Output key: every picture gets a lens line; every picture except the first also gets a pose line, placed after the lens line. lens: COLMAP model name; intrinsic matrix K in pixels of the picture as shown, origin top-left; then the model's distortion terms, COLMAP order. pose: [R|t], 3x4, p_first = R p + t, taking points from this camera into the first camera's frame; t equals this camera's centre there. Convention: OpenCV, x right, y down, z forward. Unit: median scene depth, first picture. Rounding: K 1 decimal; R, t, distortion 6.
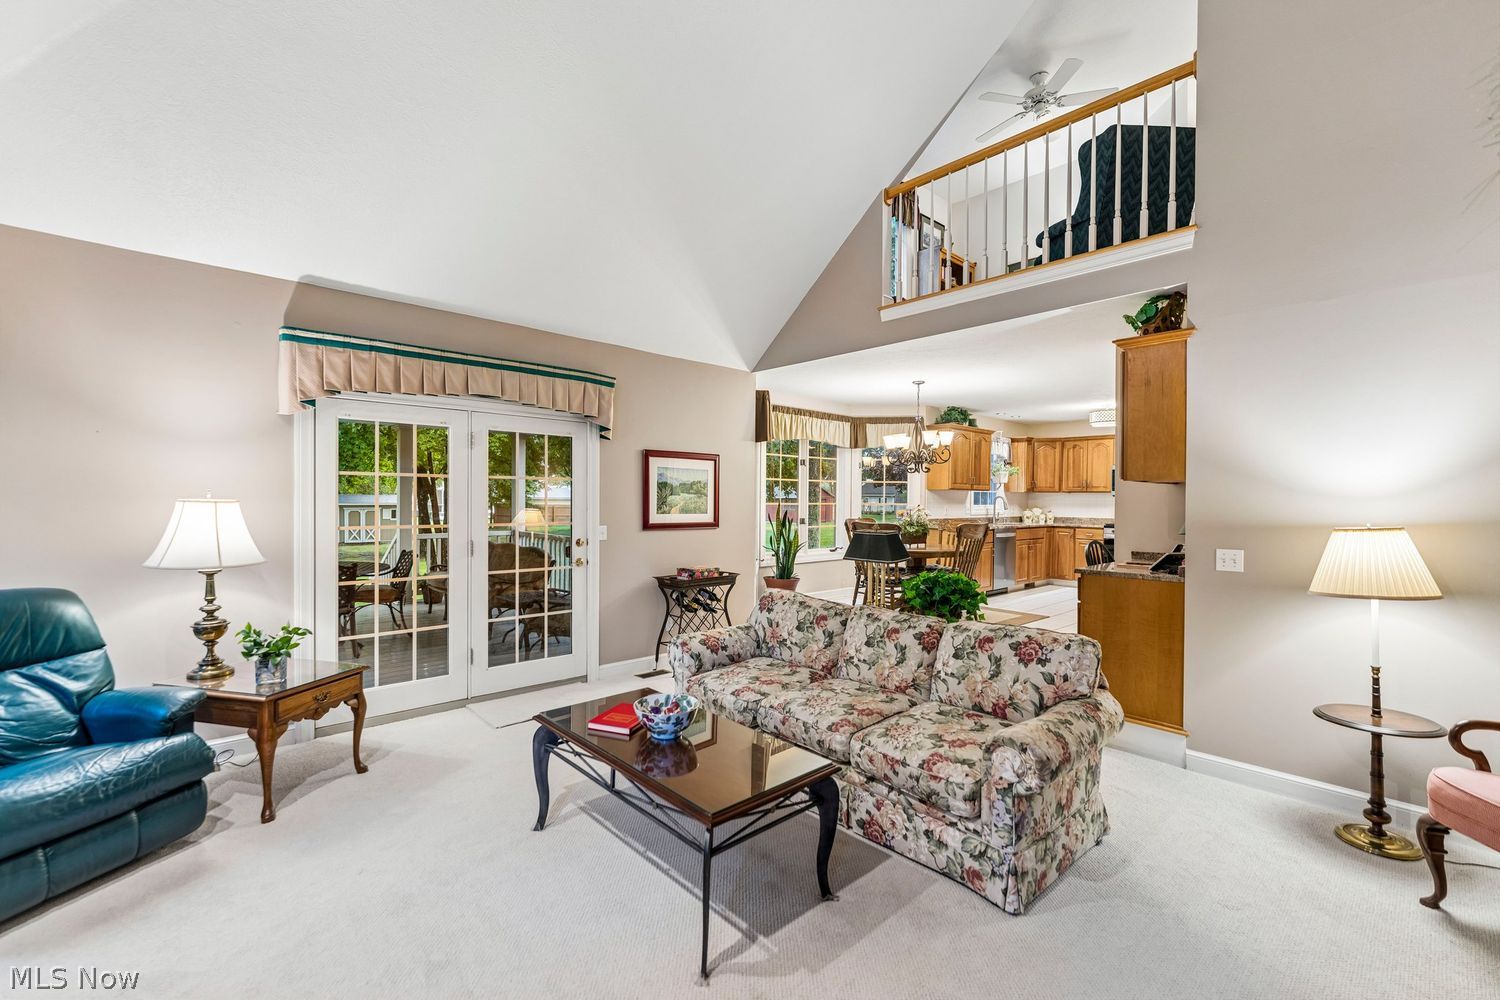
lens RADIAL K [[630.8, 0, 745.7], [0, 630.8, 502.1], [0, 0, 1]] dist [-0.000931, -0.000079]
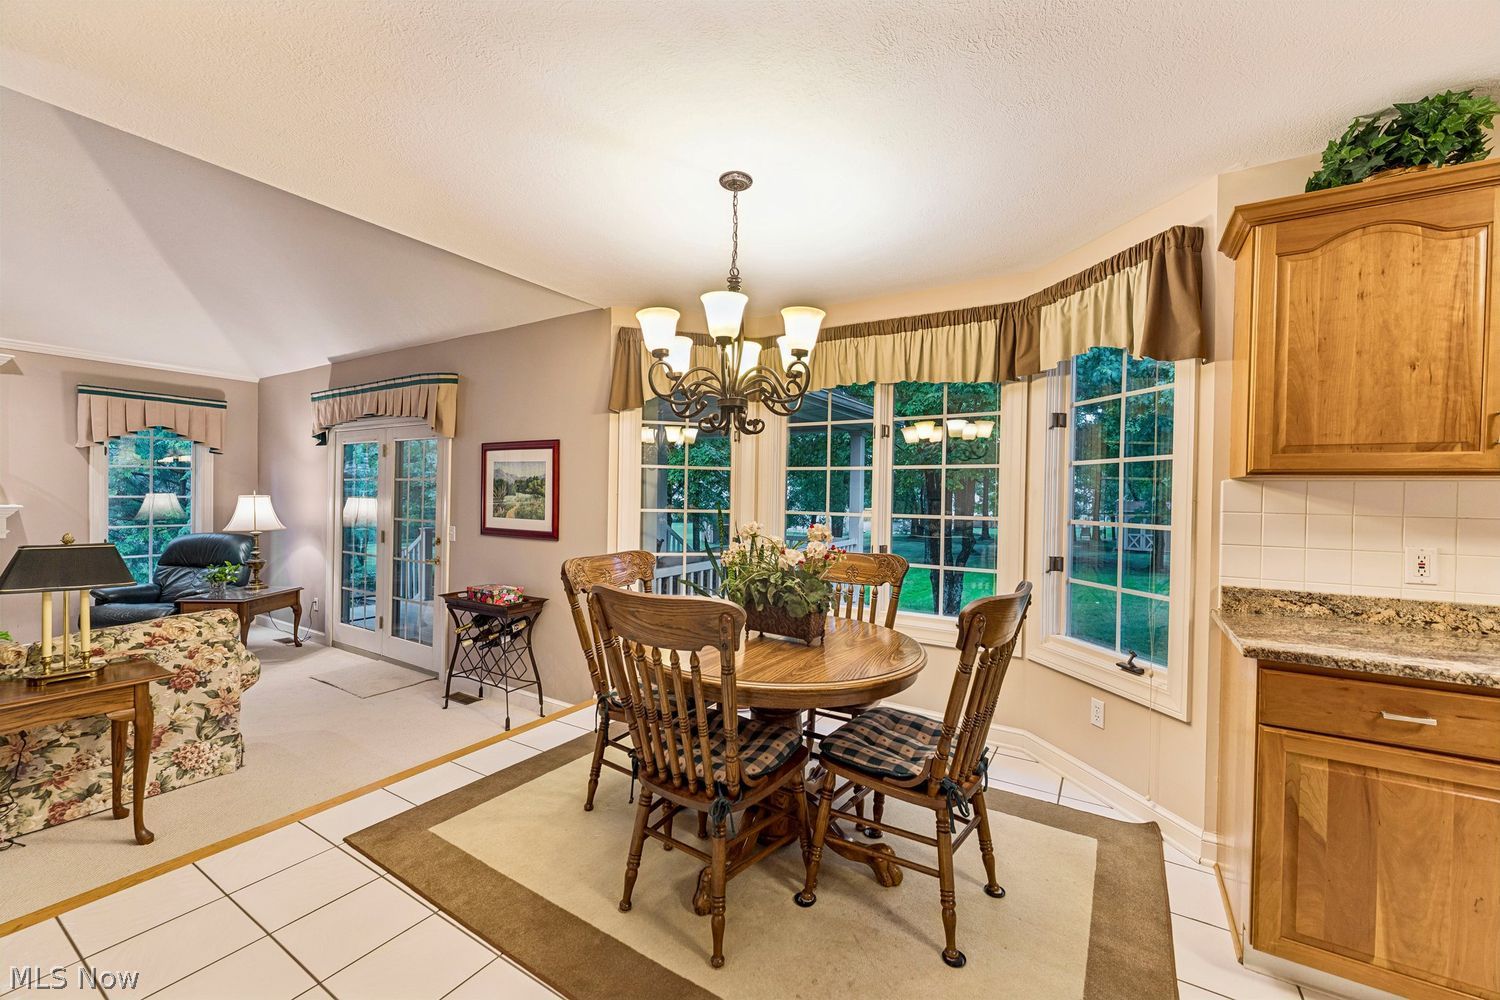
lens RADIAL K [[596.7, 0, 750.0], [0, 596.7, 500.0], [0, 0, 1]] dist [0.001015, -0.000203]
pose [[0.274372, 0.005868, -0.961606, 0.683094], [-0.017311, 0.999849, 0.001162, -0.010431], [0.961468, 0.016328, 0.274432, 1.036671]]
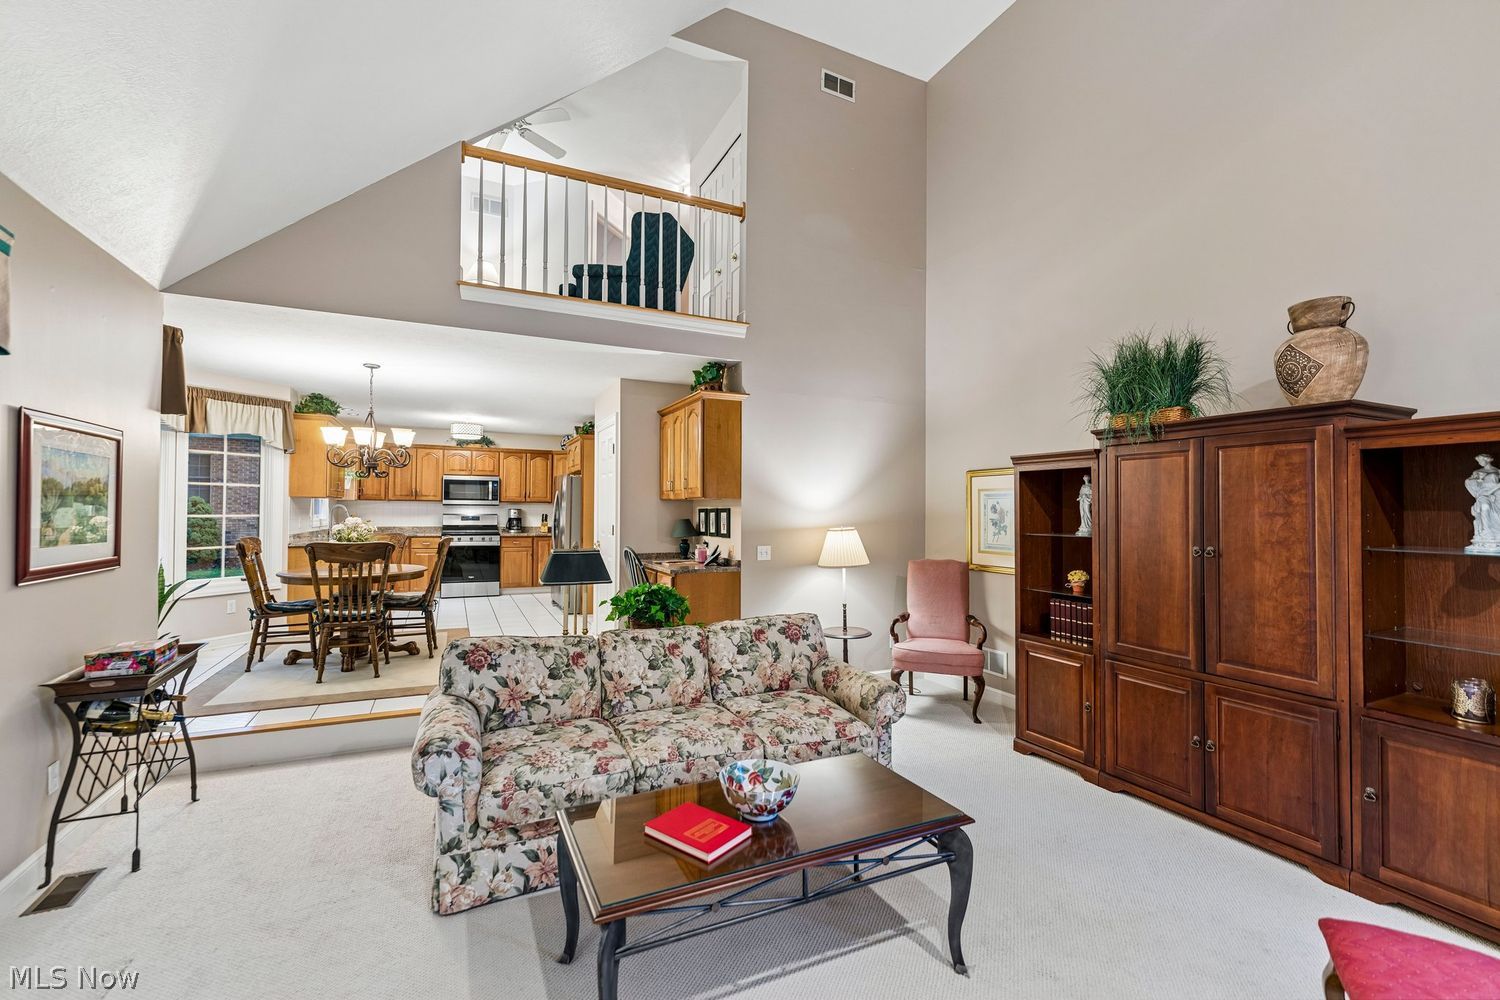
lens RADIAL K [[630.8, 0, 745.7], [0, 630.8, 502.1], [0, 0, 1]] dist [-0.000931, -0.000079]
pose [[0.298172, 0.006699, 0.954489, -0.398762], [0.000070, 0.999975, -0.007040, -0.010917], [-0.954512, 0.002166, 0.298165, 0.341486]]
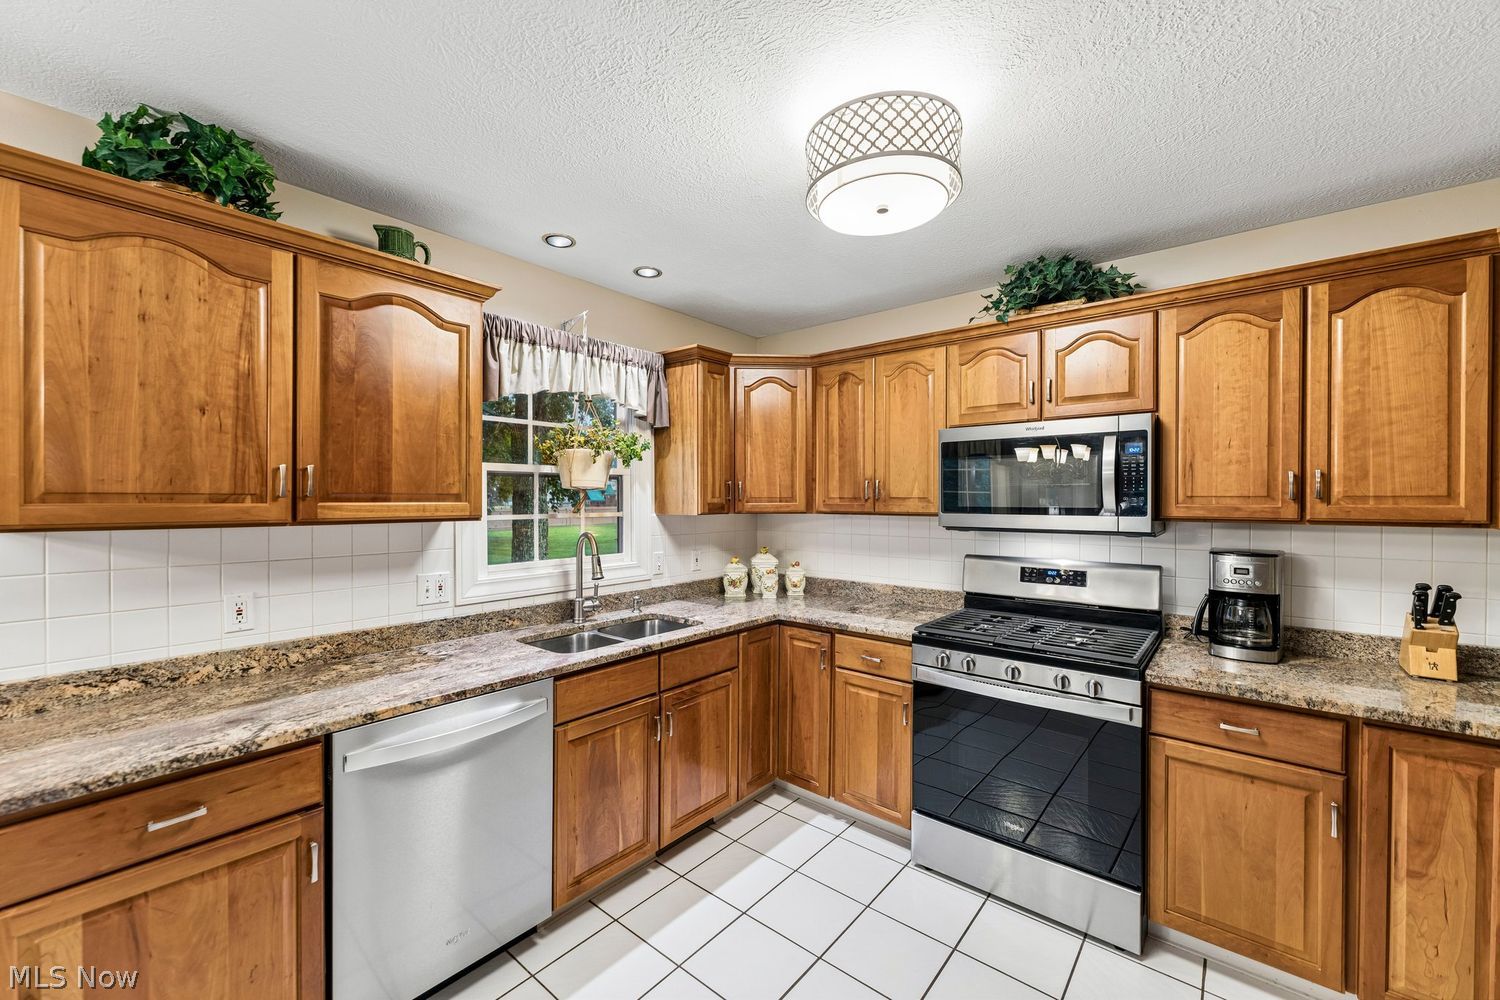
lens RADIAL K [[595.1, 0, 744.7], [0, 595.1, 501.6], [0, 0, 1]] dist [-0.000942, -0.000174]
pose [[0.991221, -0.009028, 0.131909, 0.696704], [0.009023, 0.999959, 0.000632, -0.037561], [-0.131909, 0.000564, 0.991262, 1.128593]]
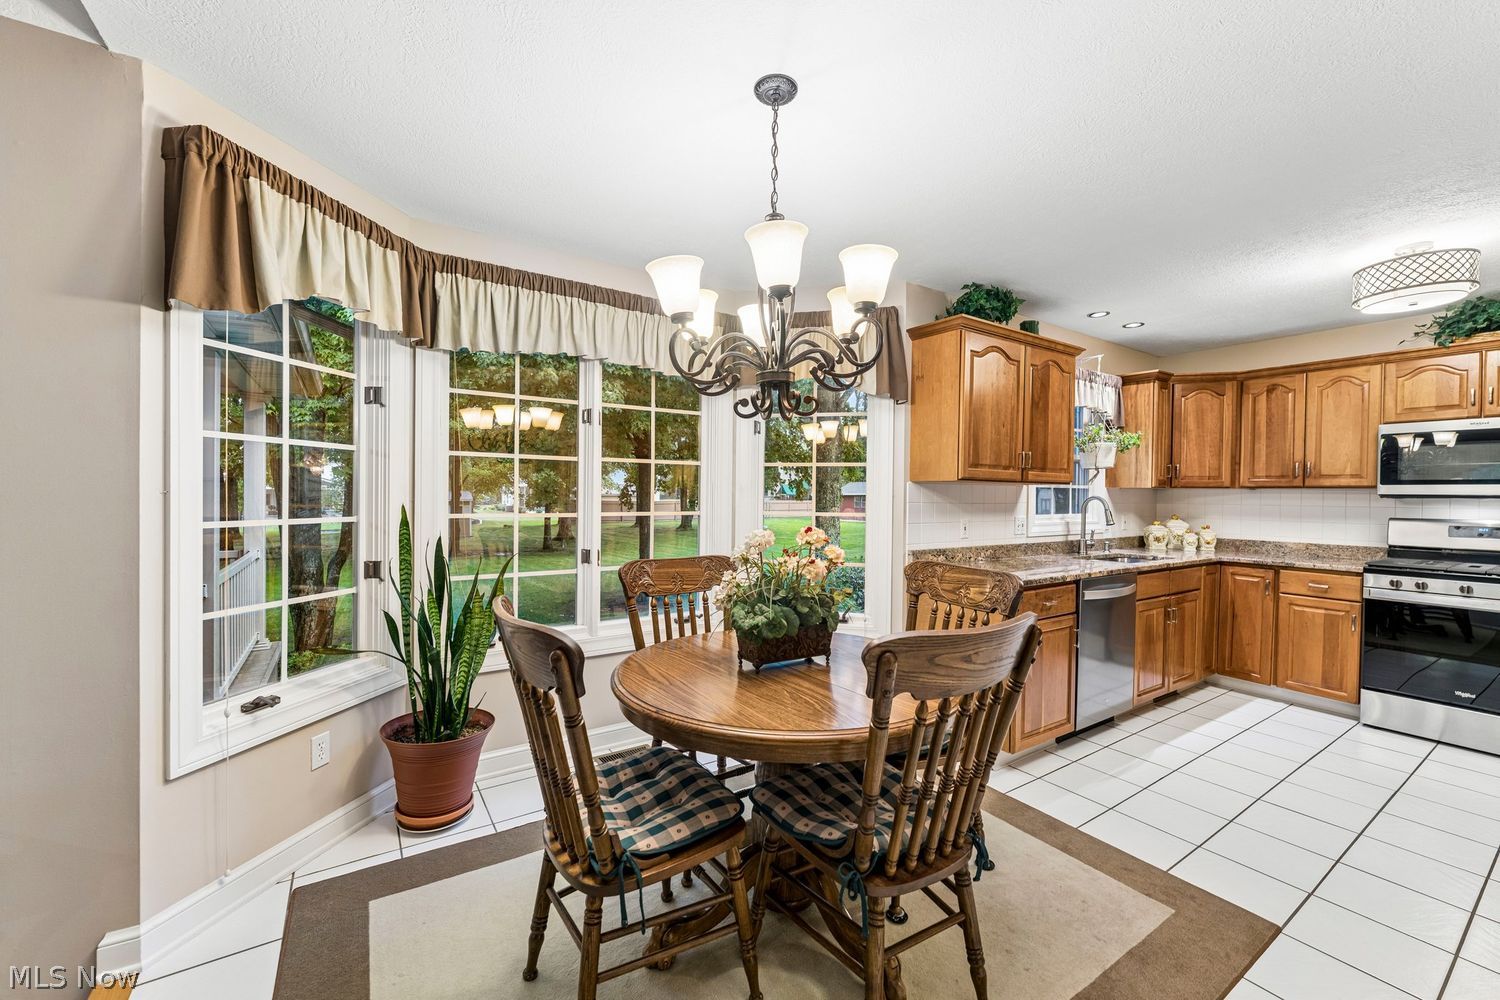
lens RADIAL K [[596.7, 0, 750.0], [0, 596.7, 500.0], [0, 0, 1]] dist [0.001015, -0.000203]
pose [[0.988790, 0.003657, -0.149270, 0.342980], [-0.003176, 0.999989, 0.003465, -0.011609], [0.149281, -0.002952, 0.988790, 0.834759]]
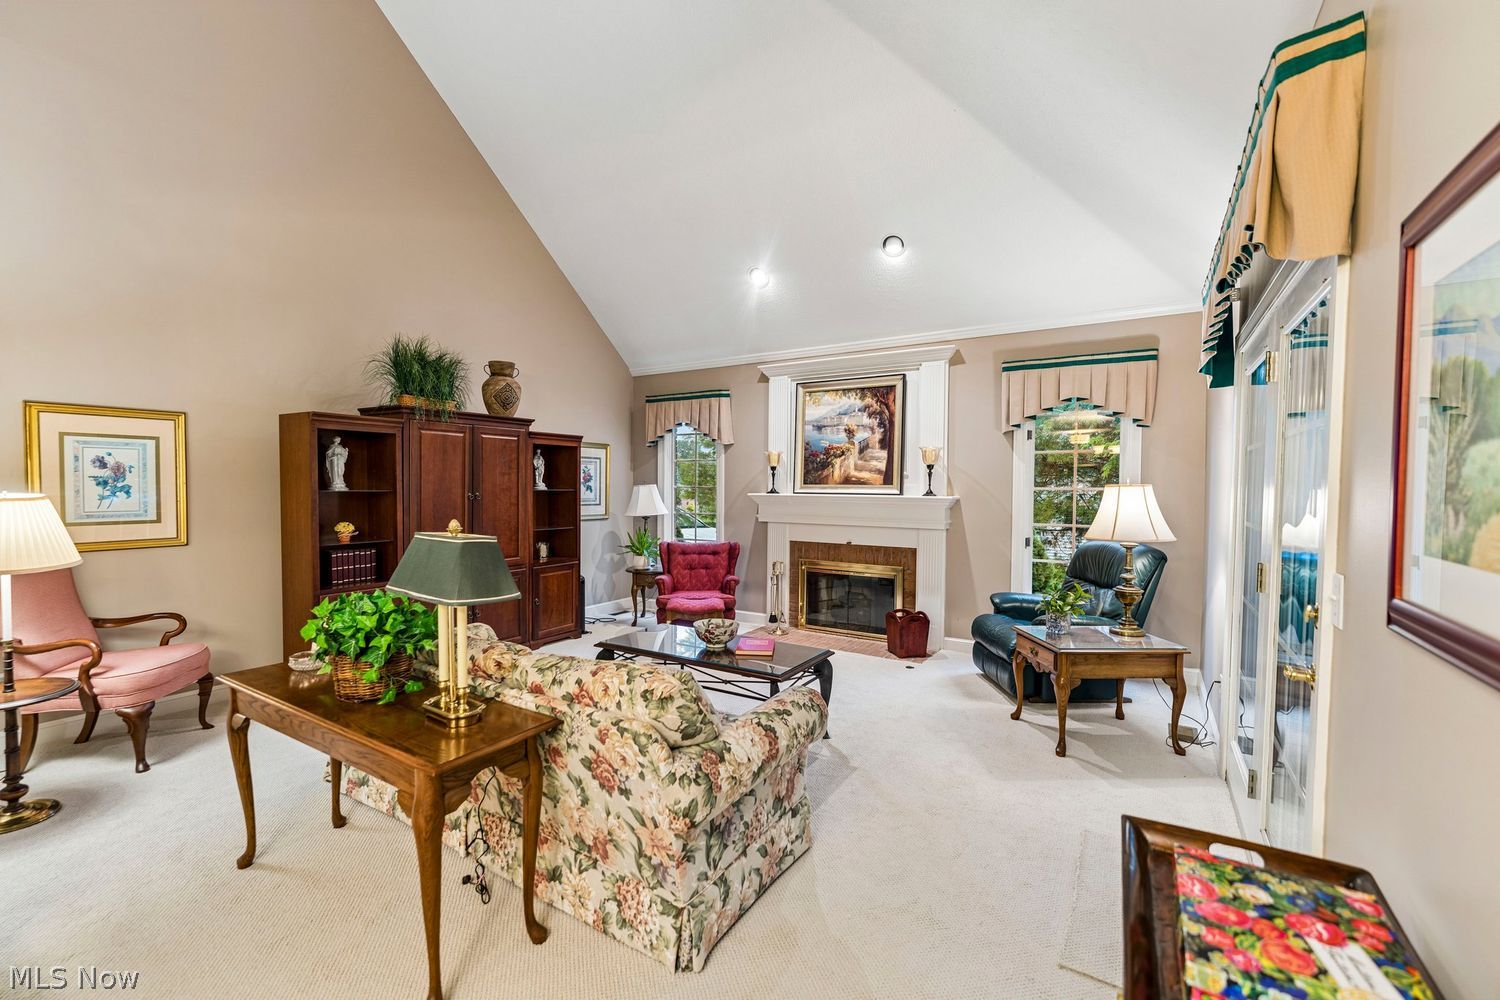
lens RADIAL K [[630.8, 0, 745.7], [0, 630.8, 502.1], [0, 0, 1]] dist [-0.000931, -0.000079]
pose [[-0.963703, -0.007384, -0.266875, 0.088042], [-0.016779, 0.999316, 0.032940, 0.000307], [0.266449, 0.036222, -0.963168, 1.041617]]
